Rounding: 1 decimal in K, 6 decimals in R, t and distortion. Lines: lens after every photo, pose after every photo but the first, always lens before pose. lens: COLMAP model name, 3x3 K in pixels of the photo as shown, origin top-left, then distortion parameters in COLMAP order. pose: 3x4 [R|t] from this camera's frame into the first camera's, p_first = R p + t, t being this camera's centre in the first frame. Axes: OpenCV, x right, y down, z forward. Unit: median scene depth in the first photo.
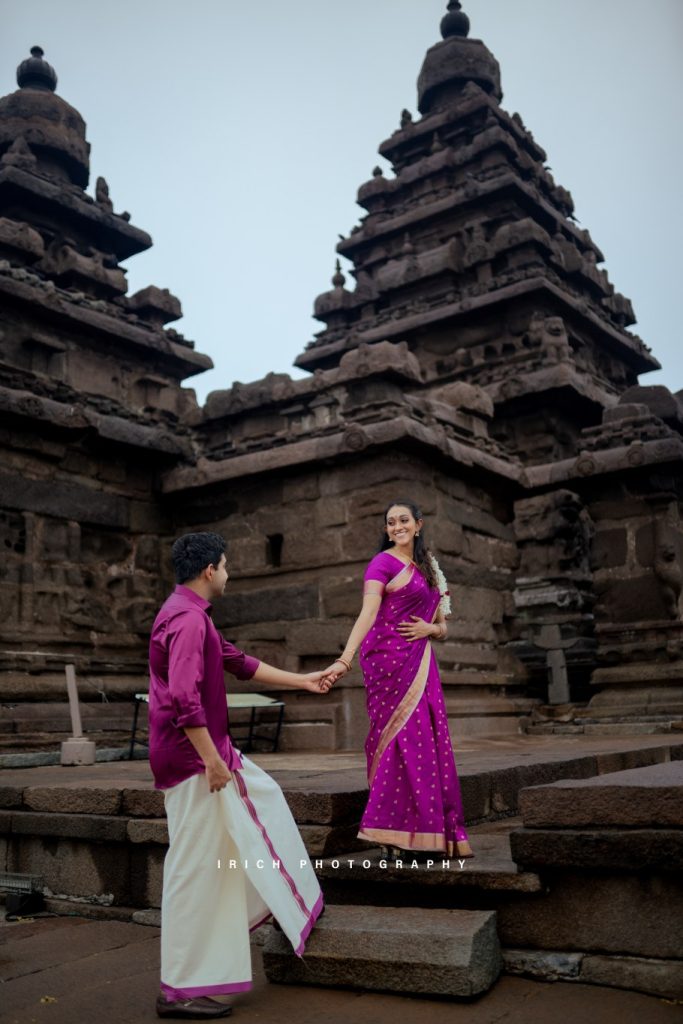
lens RADIAL K [[982.5, 0, 341.5], [0, 982.5, 512.0], [0, 0, 1]] dist [-0.057530, 0.095250]
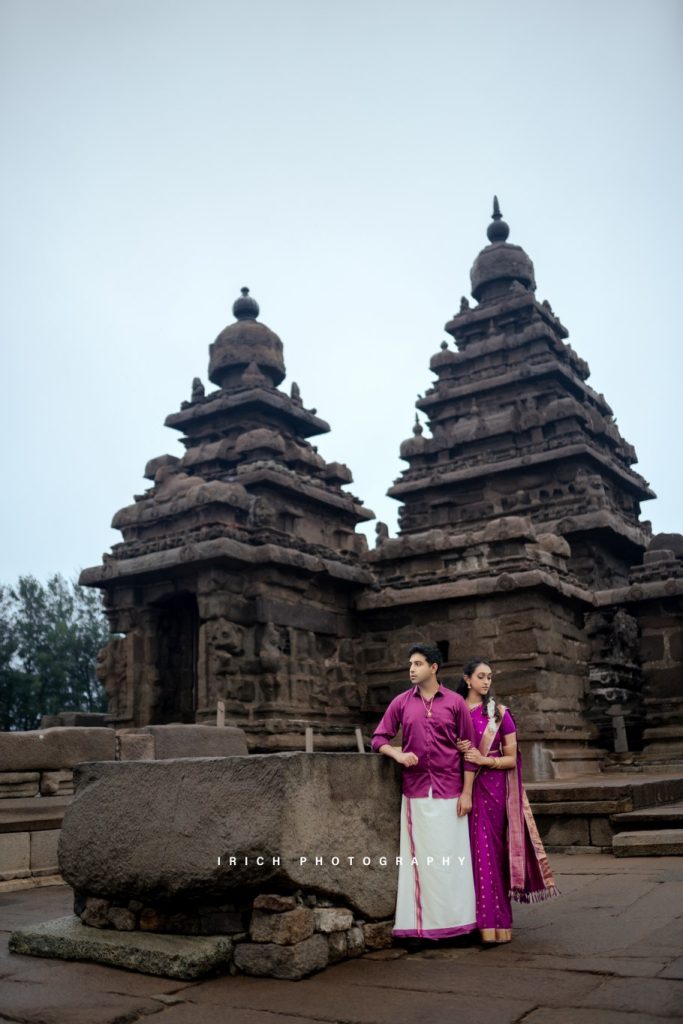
lens RADIAL K [[982.5, 0, 341.5], [0, 982.5, 512.0], [0, 0, 1]] dist [-0.057530, 0.095250]
pose [[0.997963, 0.012291, 0.062606, -0.293074], [-0.008790, 0.998398, -0.055900, -0.081860], [-0.063193, 0.055235, 0.996472, -0.468997]]
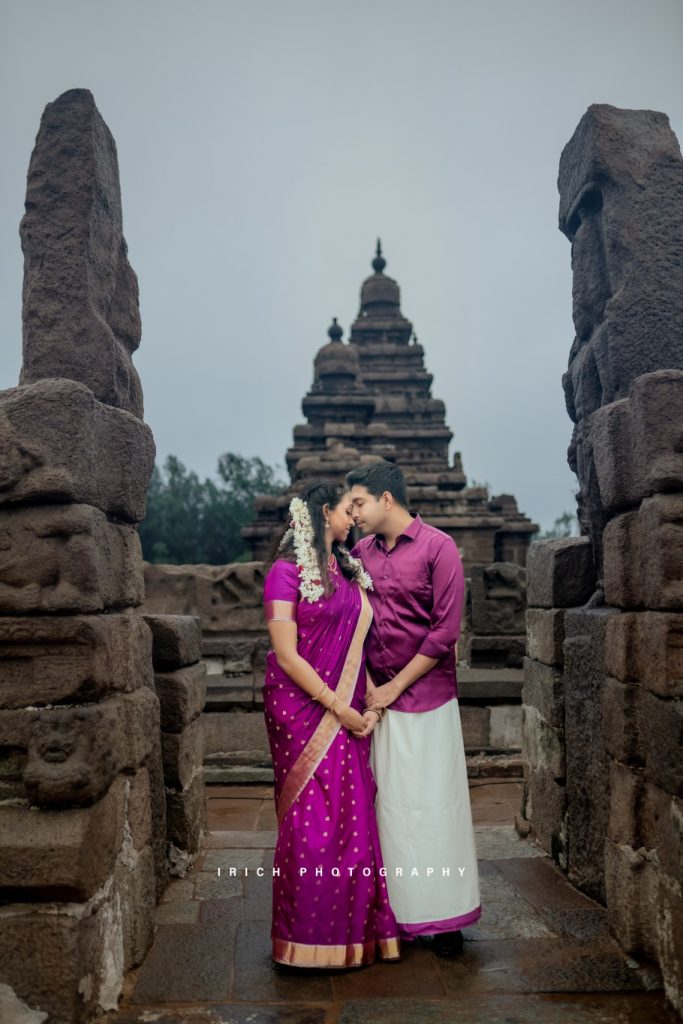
lens RADIAL K [[982.5, 0, 341.5], [0, 982.5, 512.0], [0, 0, 1]] dist [-0.057530, 0.095250]
pose [[0.794880, 0.079952, 0.601476, -1.867097], [-0.143434, 0.987945, 0.058231, -0.188119], [-0.589570, -0.132559, 0.796766, -1.013309]]
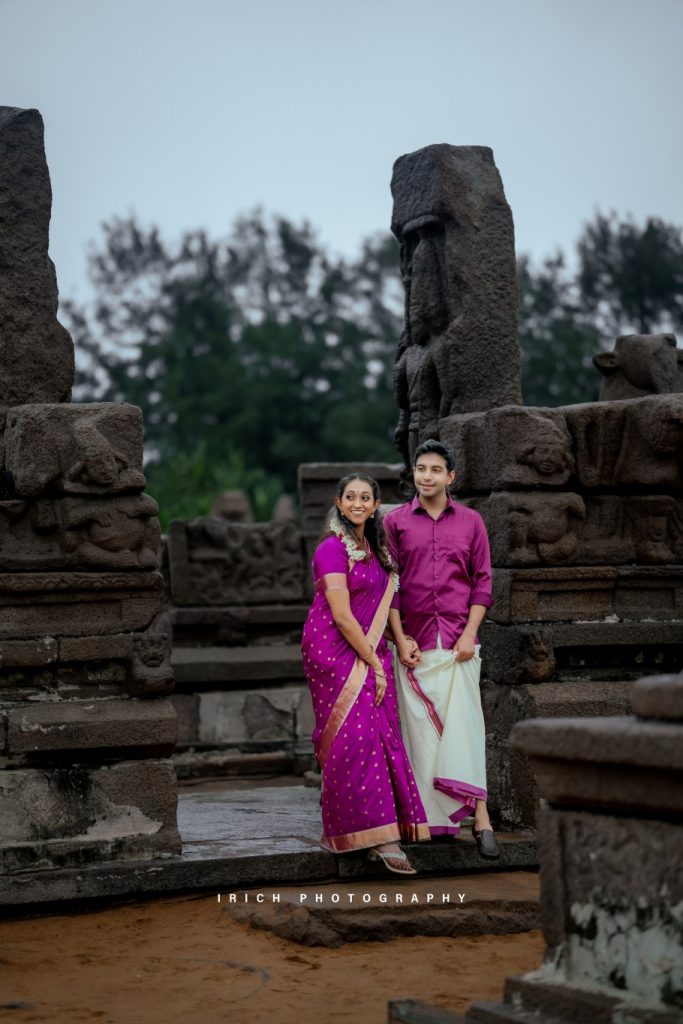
lens RADIAL K [[2421.5, 0, 339.8], [0, 2421.5, 528.5], [0, 0, 1]] dist [0.673165, 0.553702]
pose [[0.503612, 0.039073, 0.863046, -2.457344], [-0.186509, 0.980337, 0.064451, -0.221860], [-0.843558, -0.193424, 0.500996, -1.264566]]
